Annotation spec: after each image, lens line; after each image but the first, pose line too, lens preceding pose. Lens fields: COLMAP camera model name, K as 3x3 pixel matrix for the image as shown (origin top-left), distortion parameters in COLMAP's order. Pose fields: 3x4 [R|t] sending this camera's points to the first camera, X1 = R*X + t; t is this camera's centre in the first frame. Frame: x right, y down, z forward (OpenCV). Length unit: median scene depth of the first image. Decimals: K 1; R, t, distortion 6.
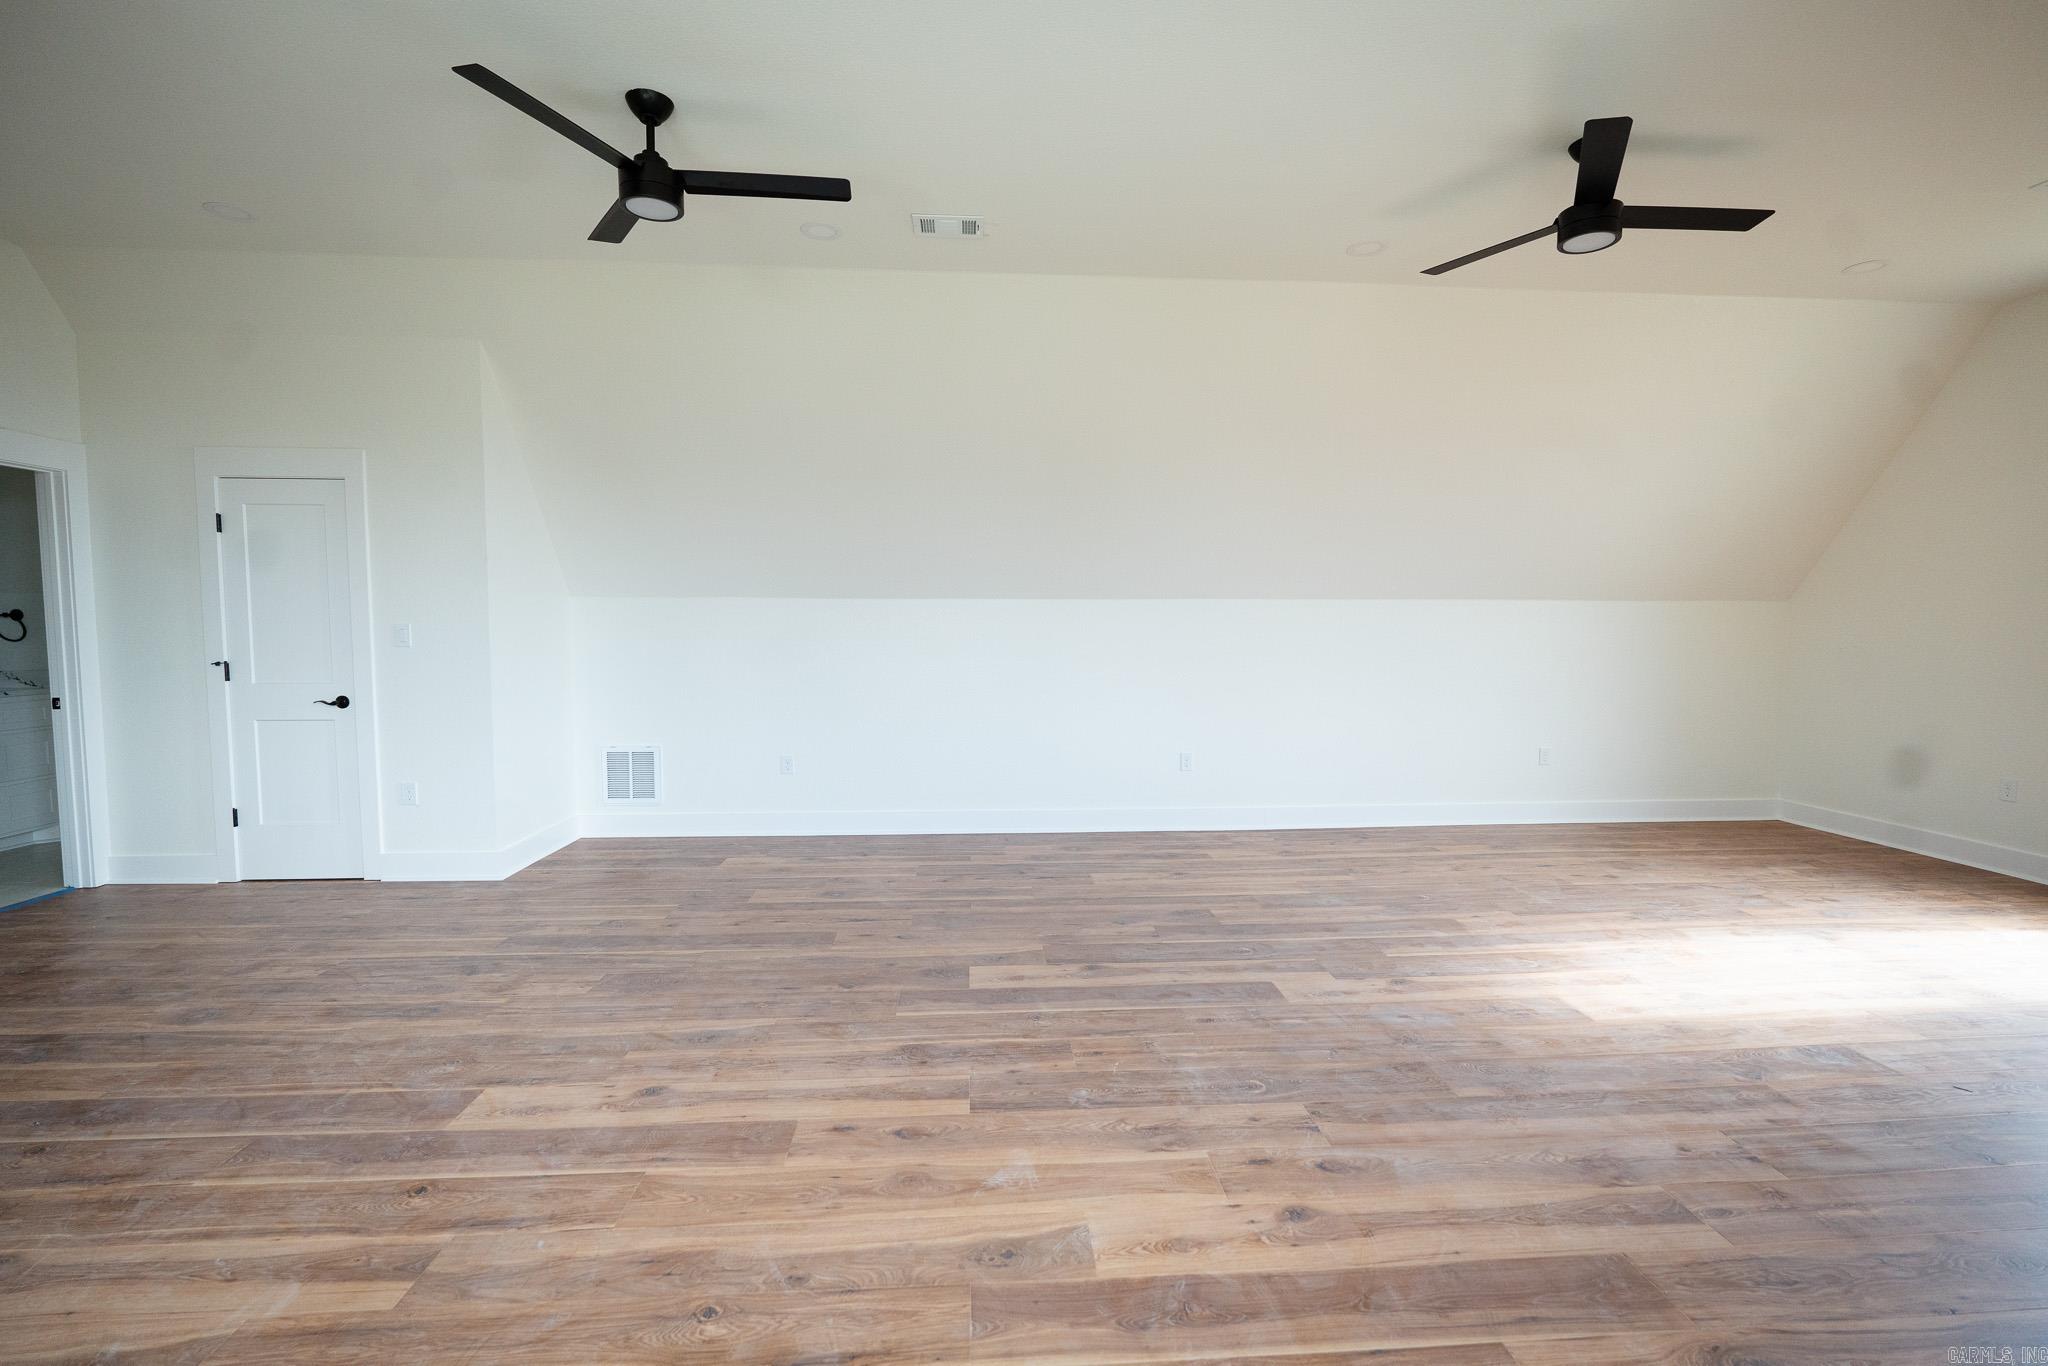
lens RADIAL K [[889.4, 0, 1030.6], [0, 889.4, 680.8], [0, 0, 1]] dist [-0.009732, 0.001632]
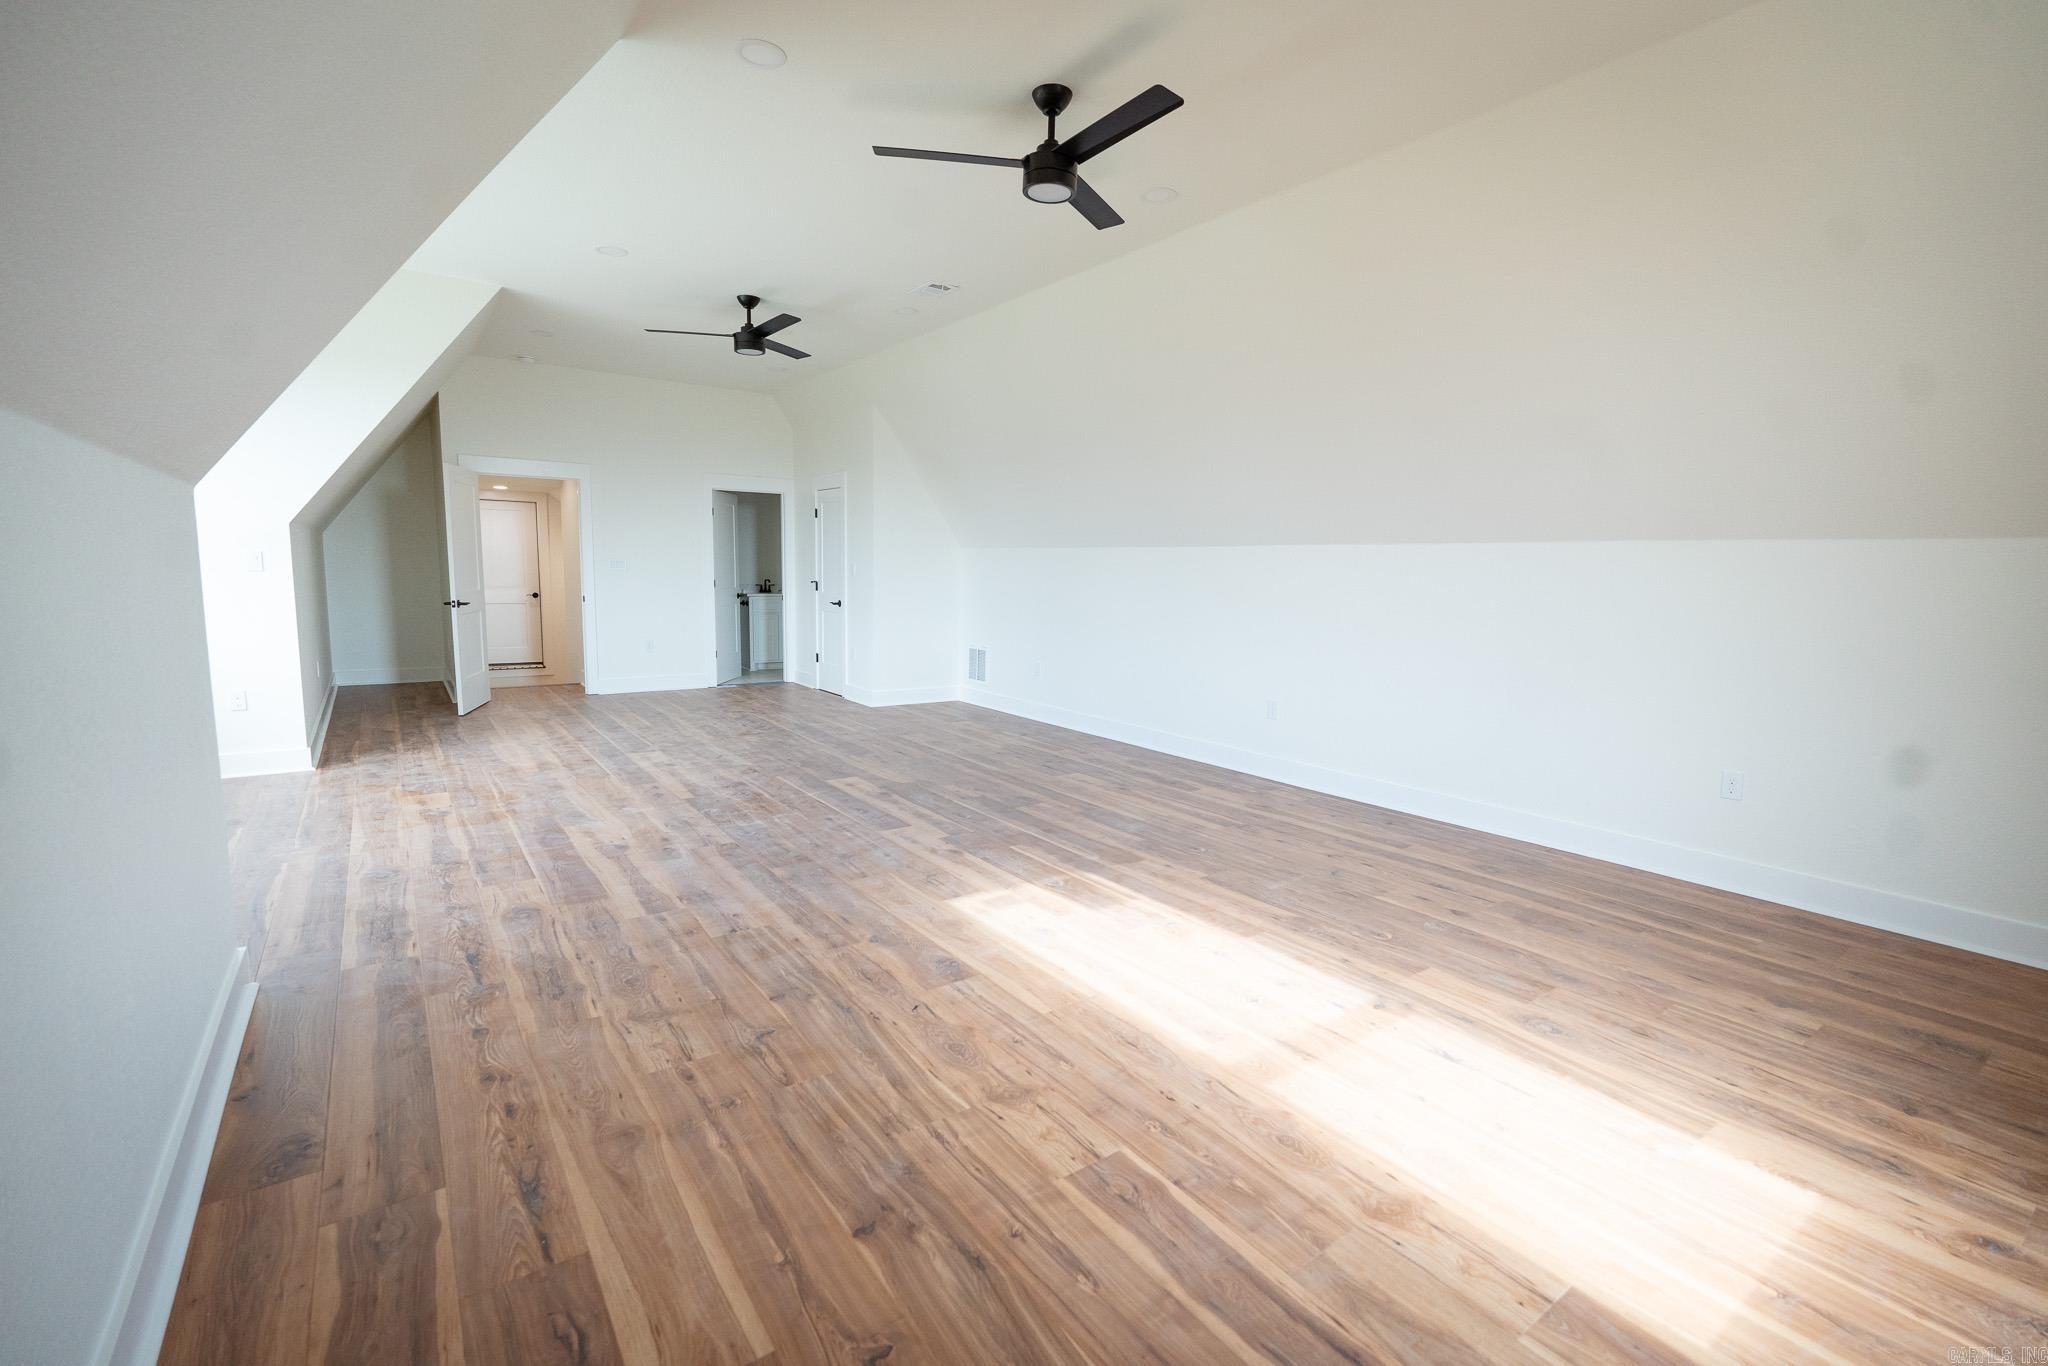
lens RADIAL K [[889.4, 0, 1038.0], [0, 889.4, 676.5], [0, 0, 1]] dist [-0.009732, 0.001632]
pose [[0.539072, 0.110938, -0.834922, 1.546697], [-0.070989, 0.993745, 0.086207, -0.024482], [0.839263, 0.012798, 0.543576, 0.424163]]
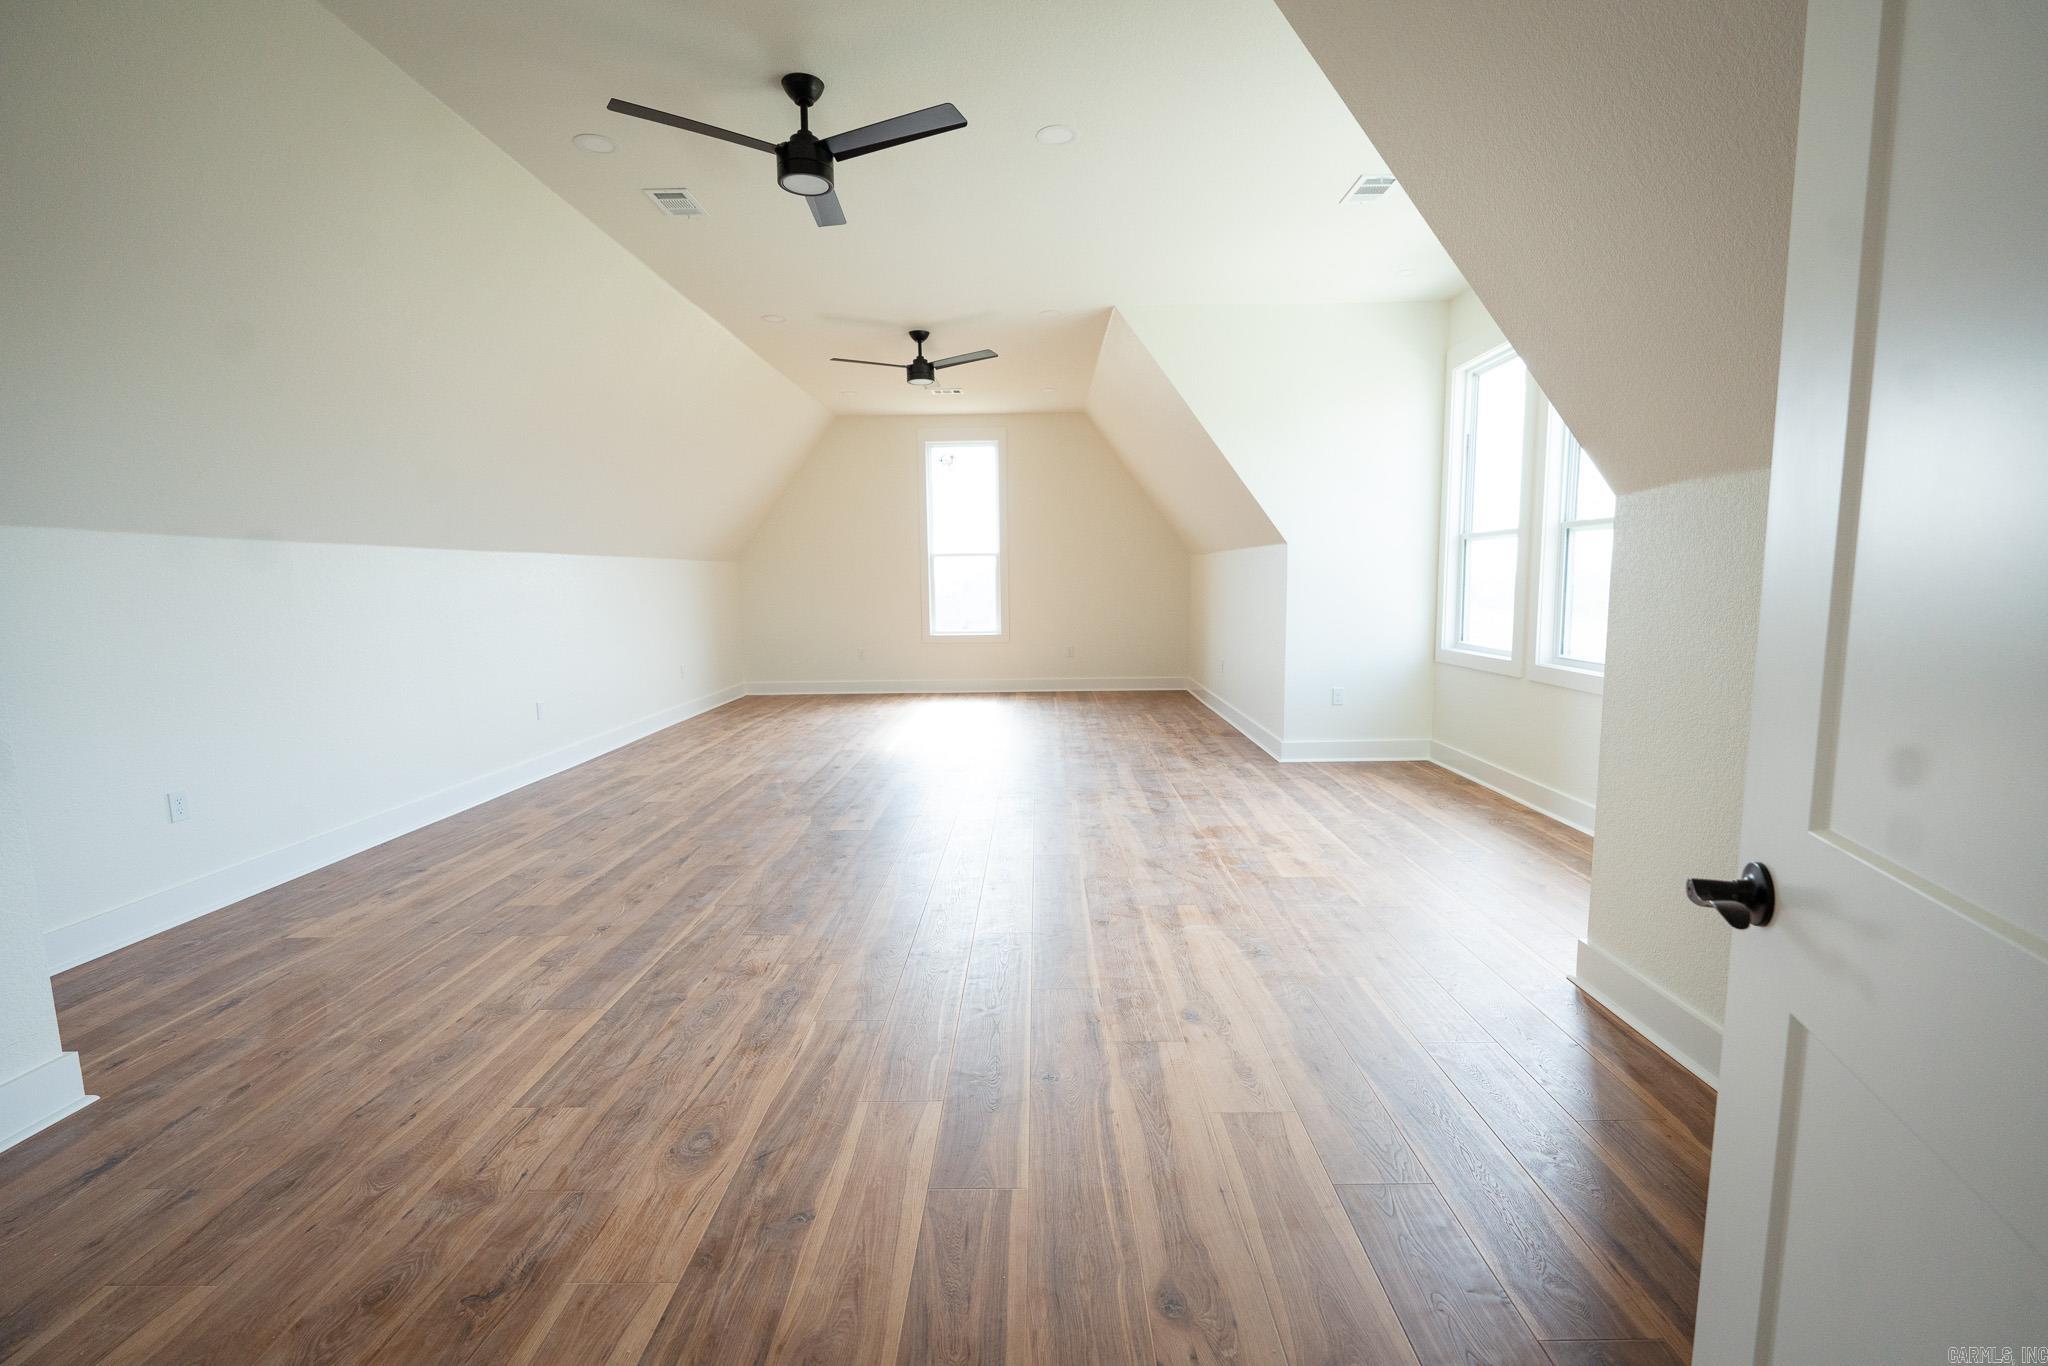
lens RADIAL K [[889.4, 0, 1022.3], [0, 889.4, 682.9], [0, 0, 1]] dist [-0.009732, 0.001632]
pose [[0.089109, -0.118402, 0.988959, -1.427908], [0.074671, 0.990909, 0.111907, -0.026333], [-0.993219, 0.063874, 0.097140, 0.612134]]
